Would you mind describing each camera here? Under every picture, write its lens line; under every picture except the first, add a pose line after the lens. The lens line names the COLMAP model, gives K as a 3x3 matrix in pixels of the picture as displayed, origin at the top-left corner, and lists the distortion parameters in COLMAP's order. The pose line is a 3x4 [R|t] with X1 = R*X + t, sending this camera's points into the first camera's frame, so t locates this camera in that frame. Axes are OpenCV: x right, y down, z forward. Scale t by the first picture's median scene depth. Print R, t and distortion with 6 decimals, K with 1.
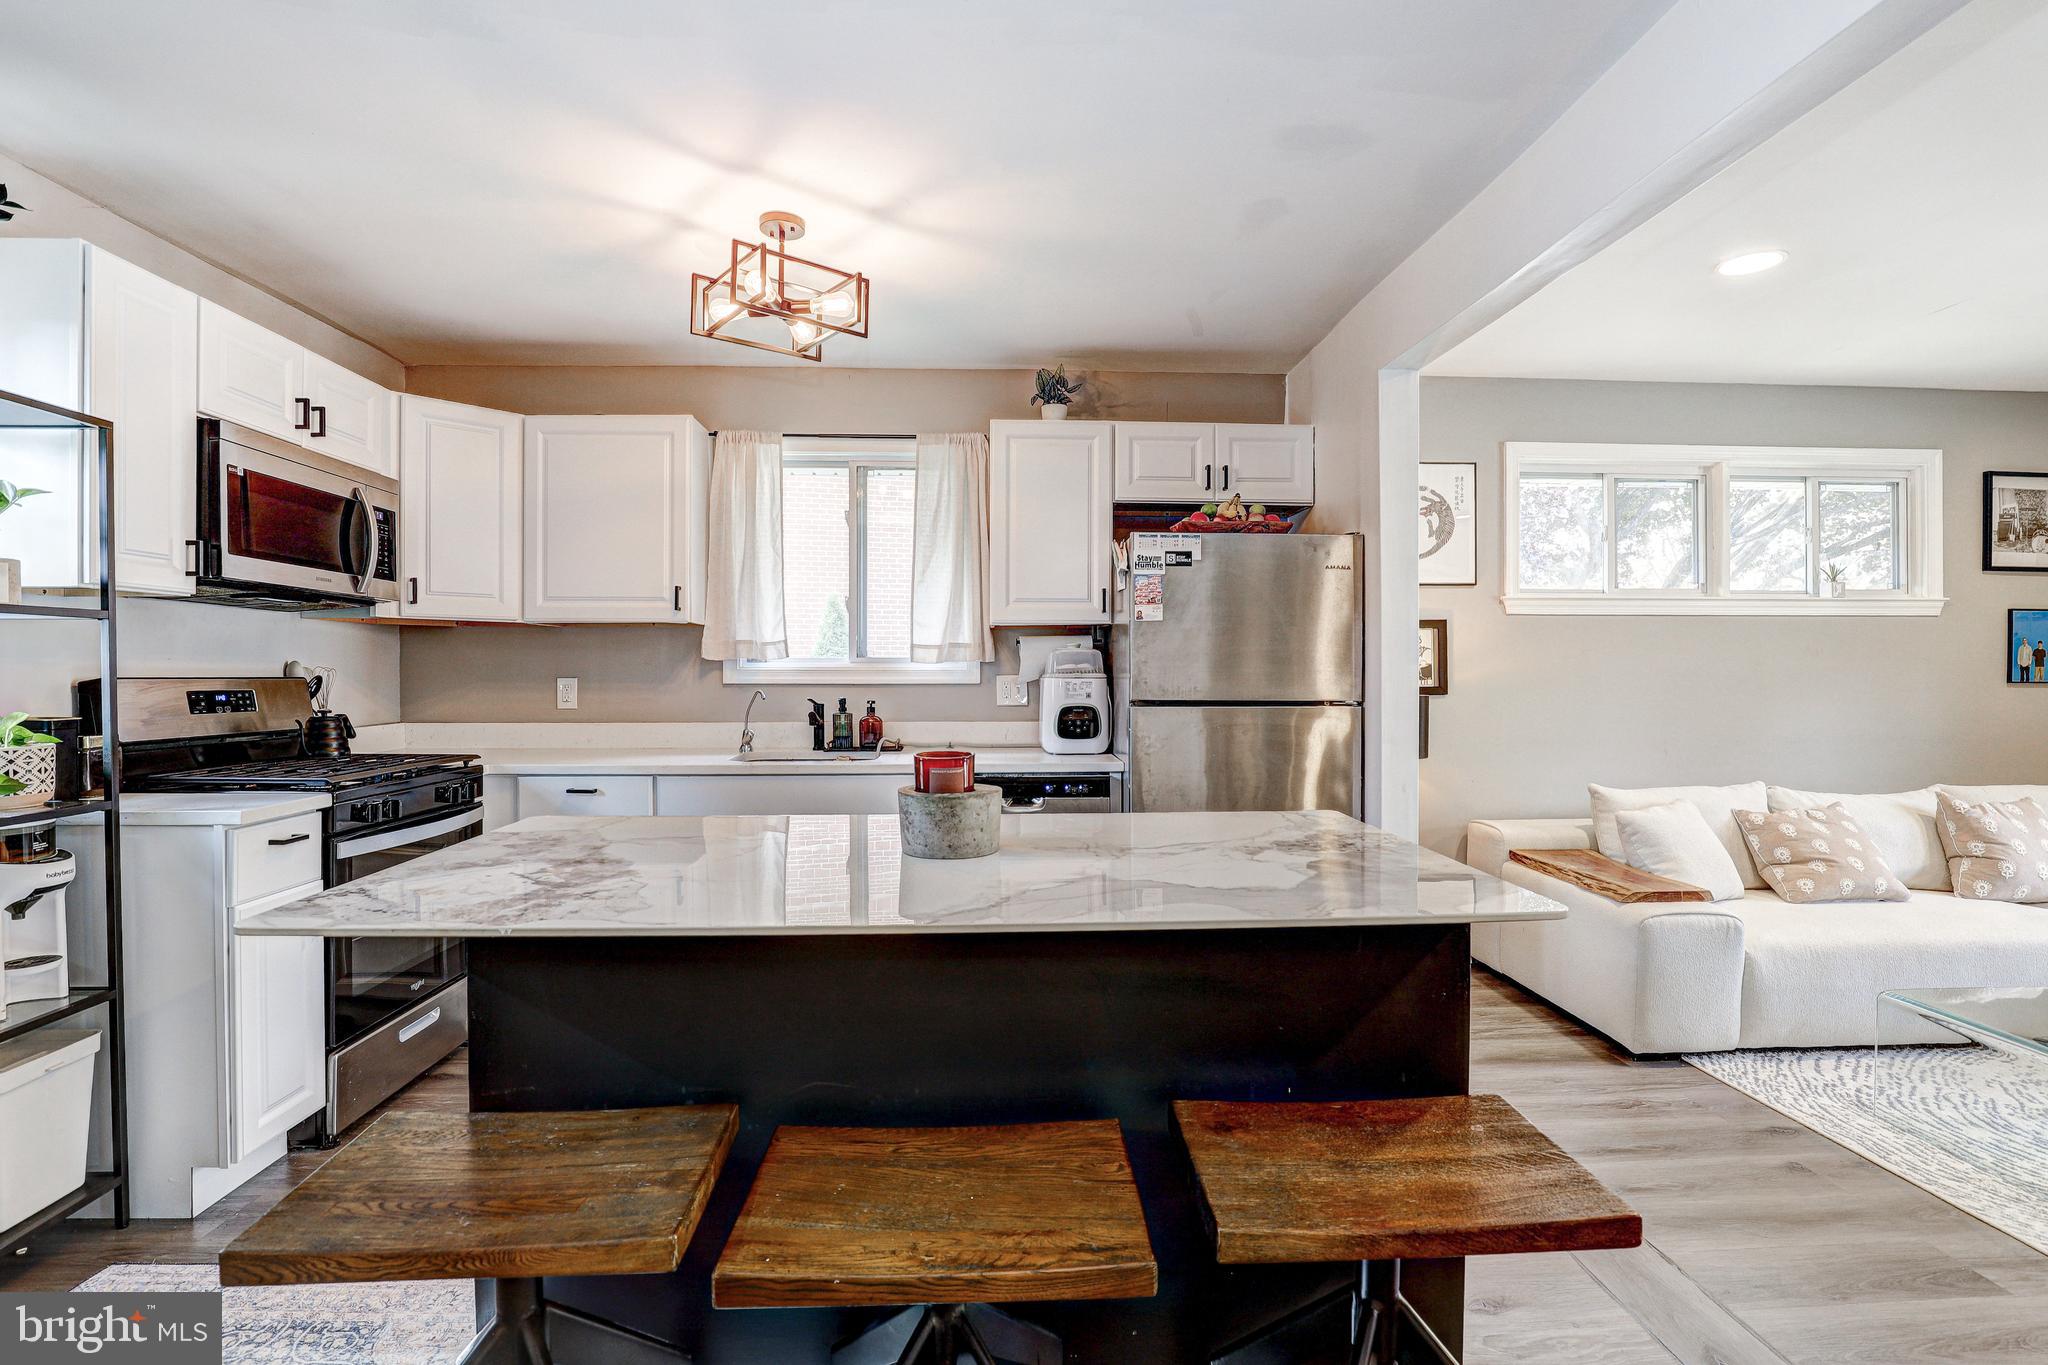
lens RADIAL K [[964.0, 0, 1024.0], [0, 964.0, 682.5], [0, 0, 1]] dist [-0.024656, 0.001018]
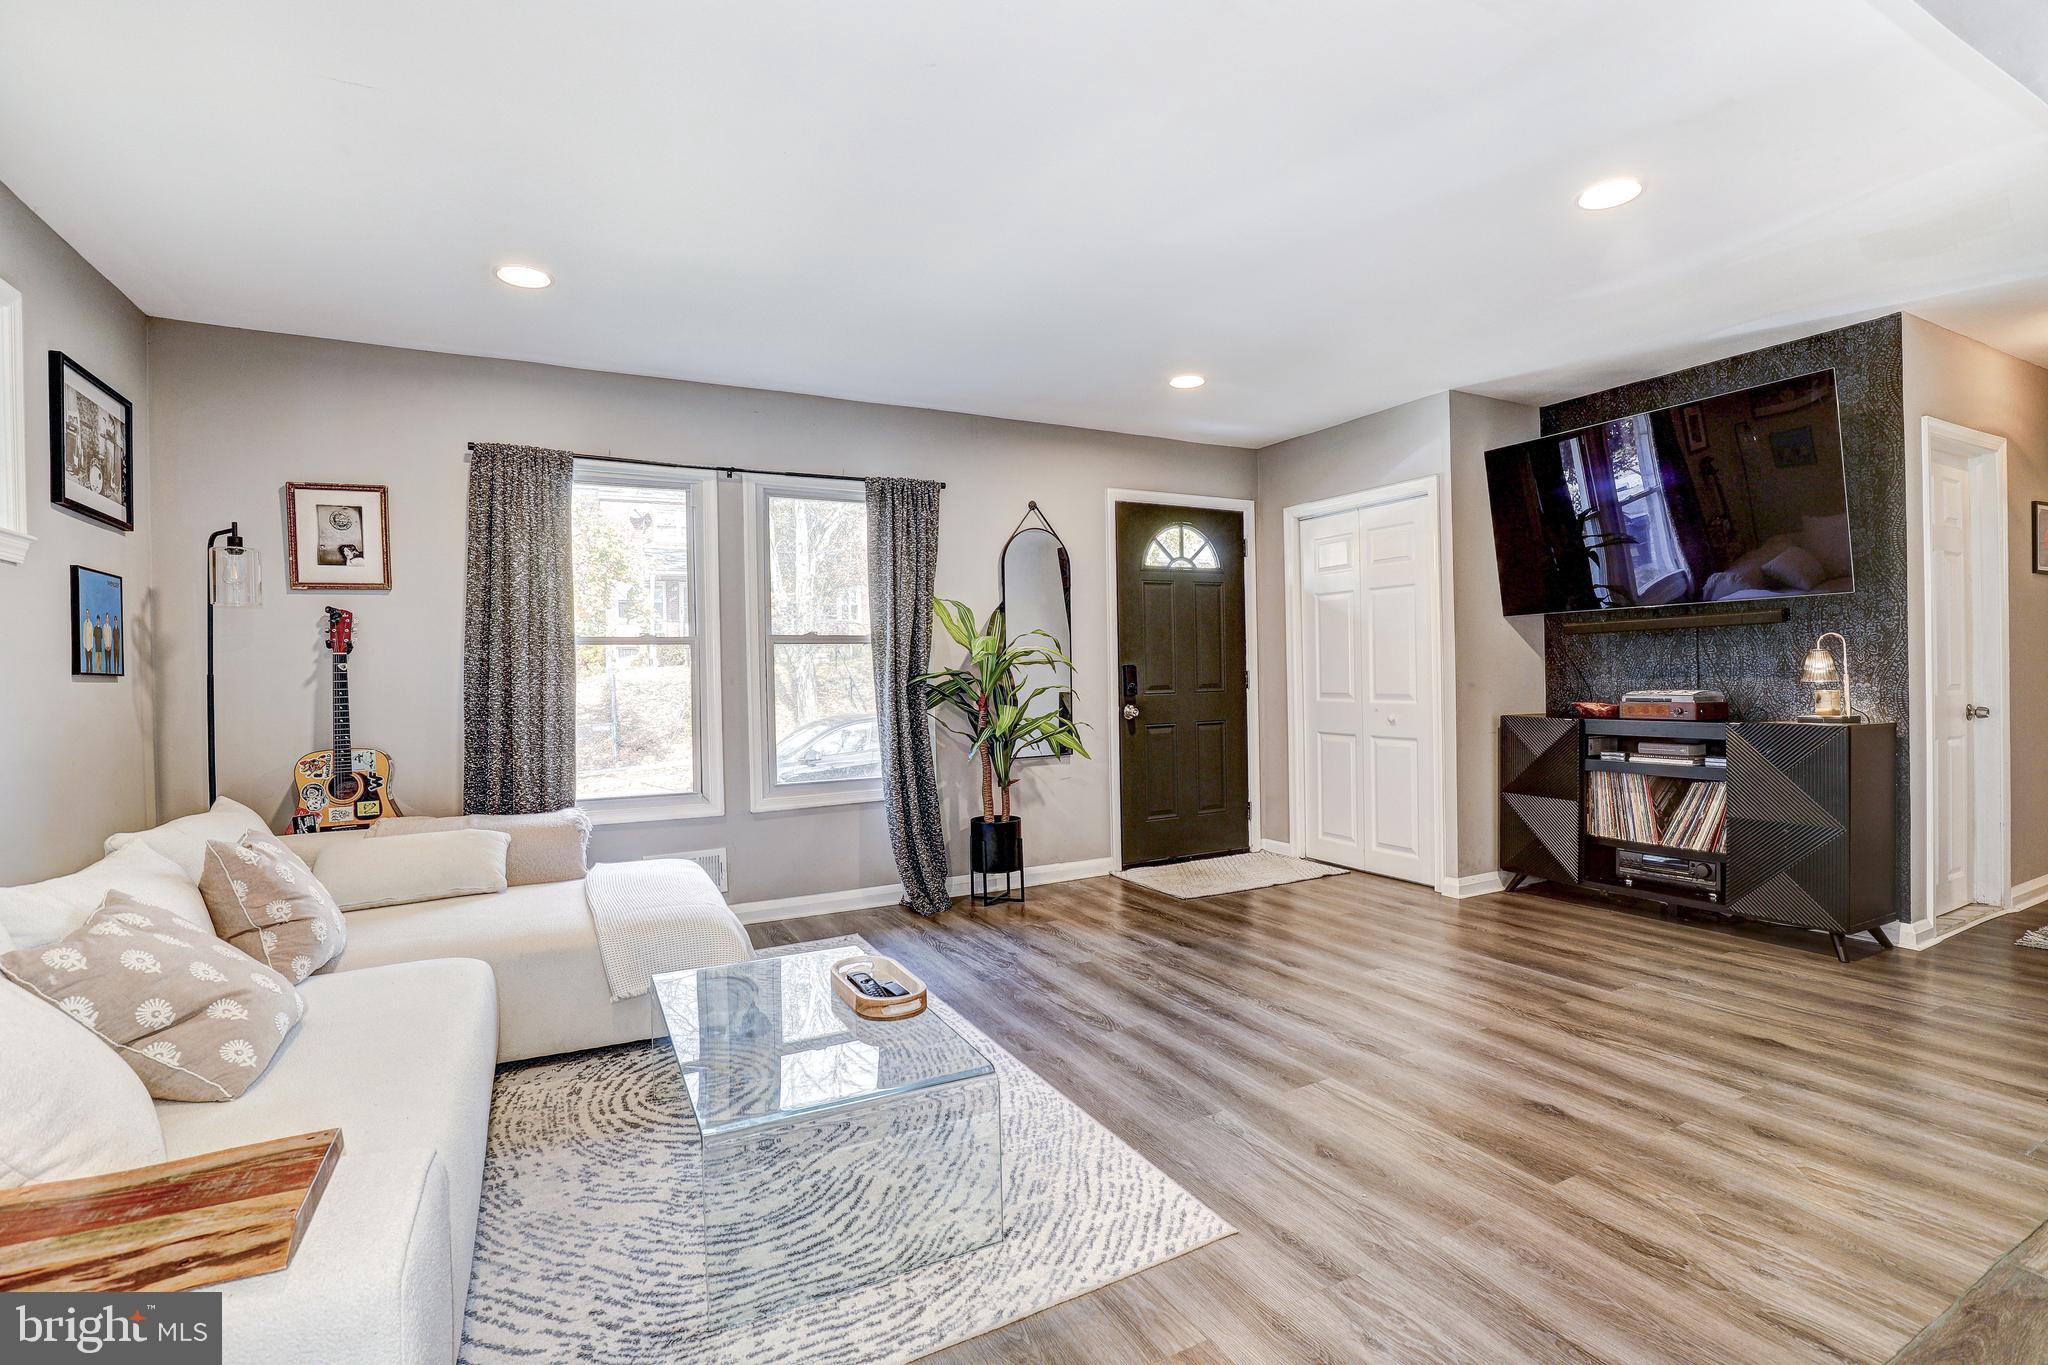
lens RADIAL K [[946.2, 0, 1030.5], [0, 946.2, 678.5], [0, 0, 1]] dist [-0.040698, 0.009973]
pose [[-0.422841, 0.002838, 0.906199, 0.183713], [0.024194, 0.999674, 0.008158, 0.017474], [-0.905881, 0.025374, -0.422772, 0.772114]]
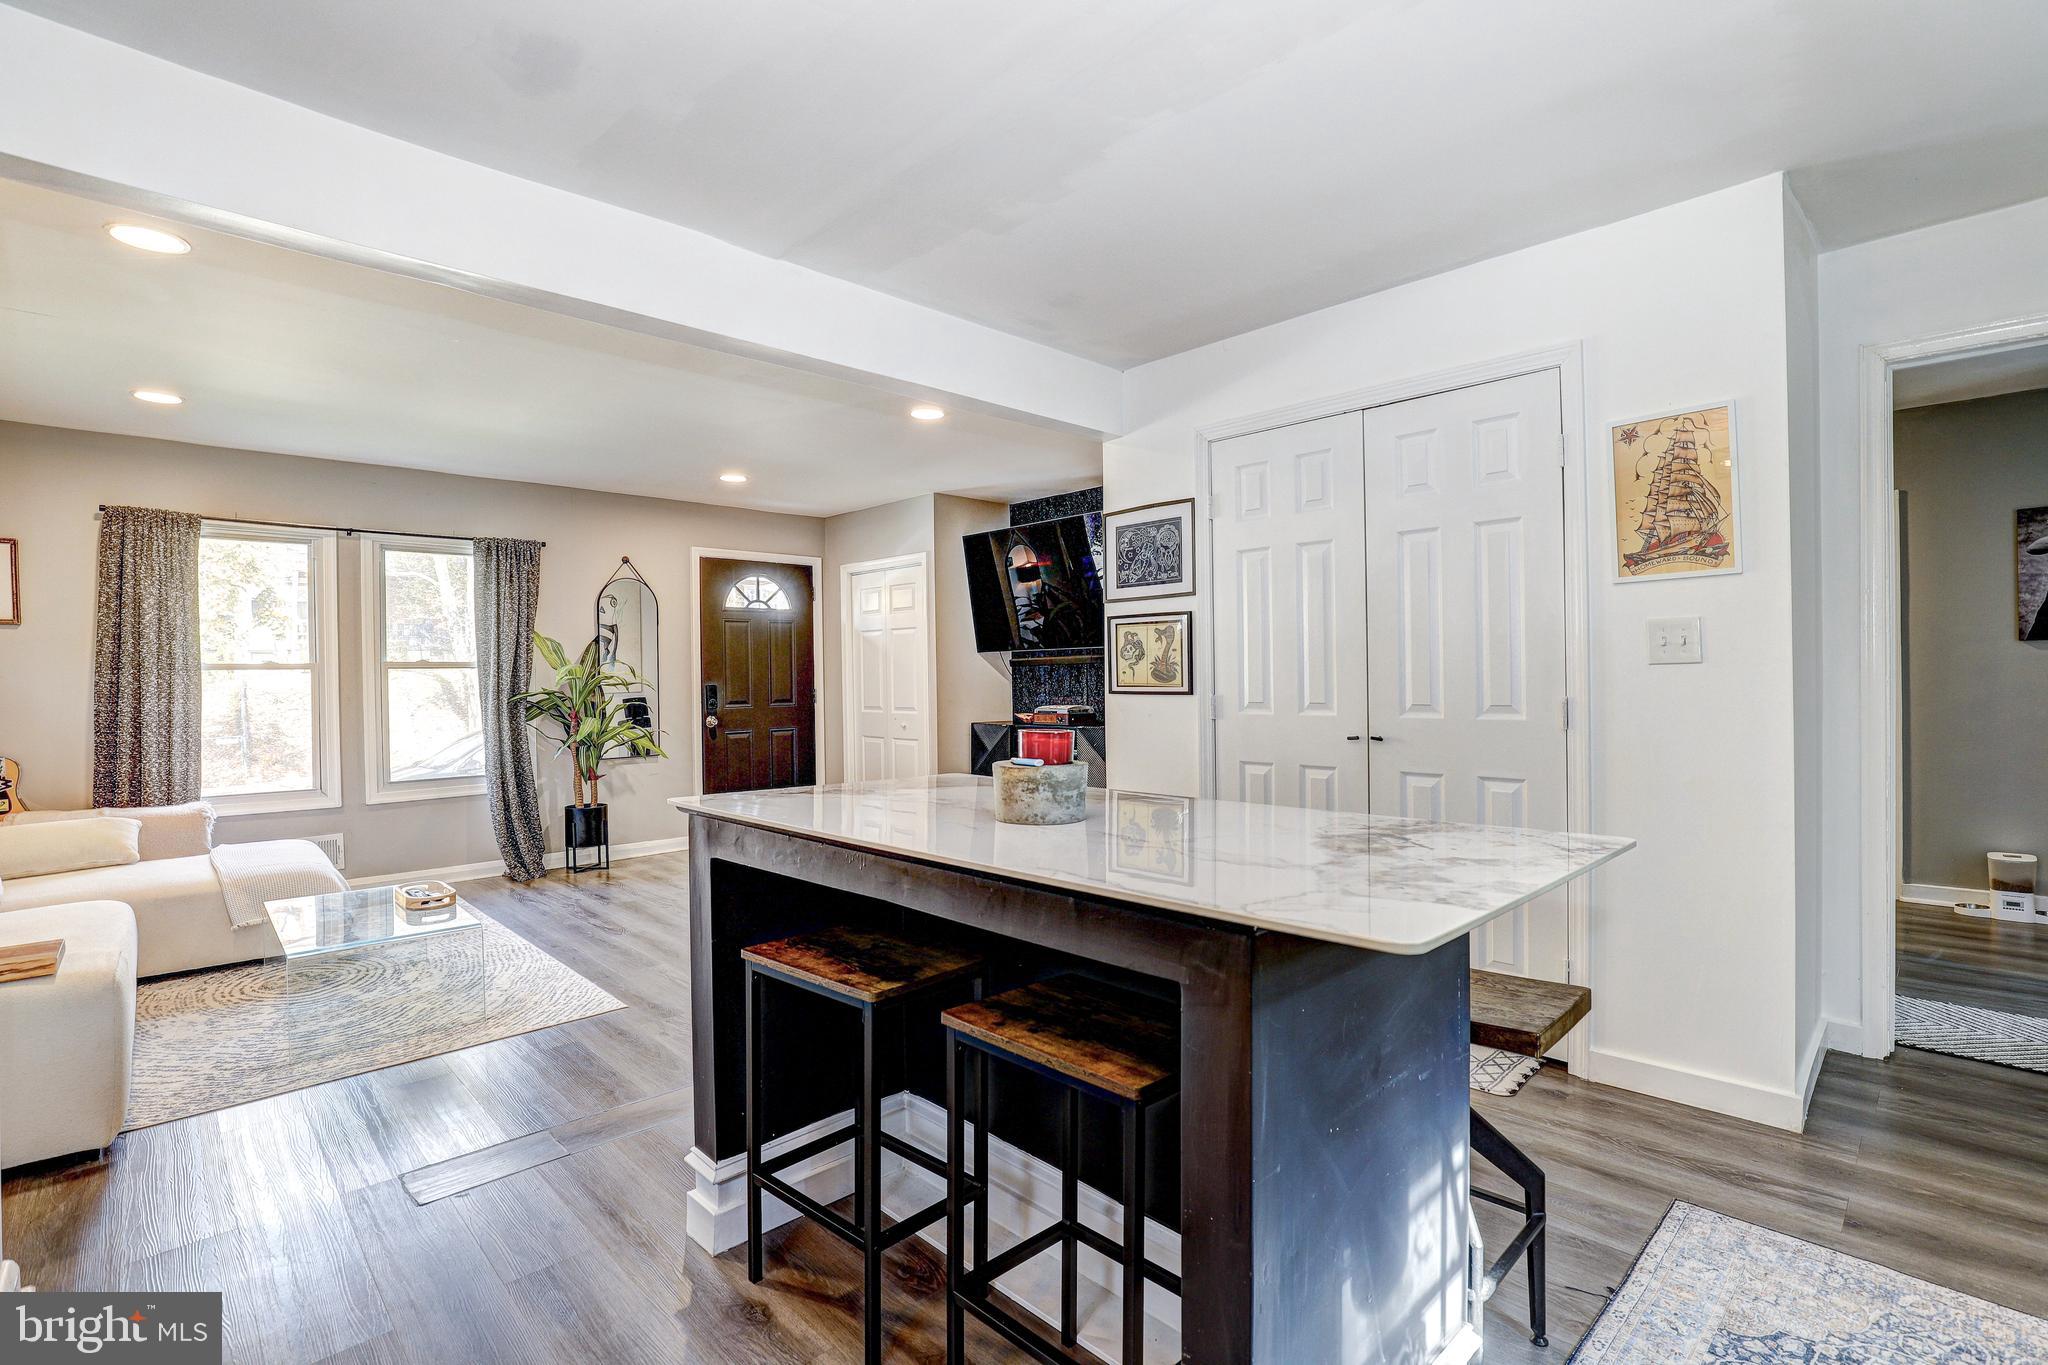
lens RADIAL K [[946.2, 0, 1030.5], [0, 946.2, 678.5], [0, 0, 1]] dist [-0.040698, 0.009973]
pose [[-0.661955, 0.007269, 0.749508, -0.393128], [0.017820, 0.999823, 0.006041, -0.001156], [-0.749332, 0.017355, -0.661968, 0.774059]]
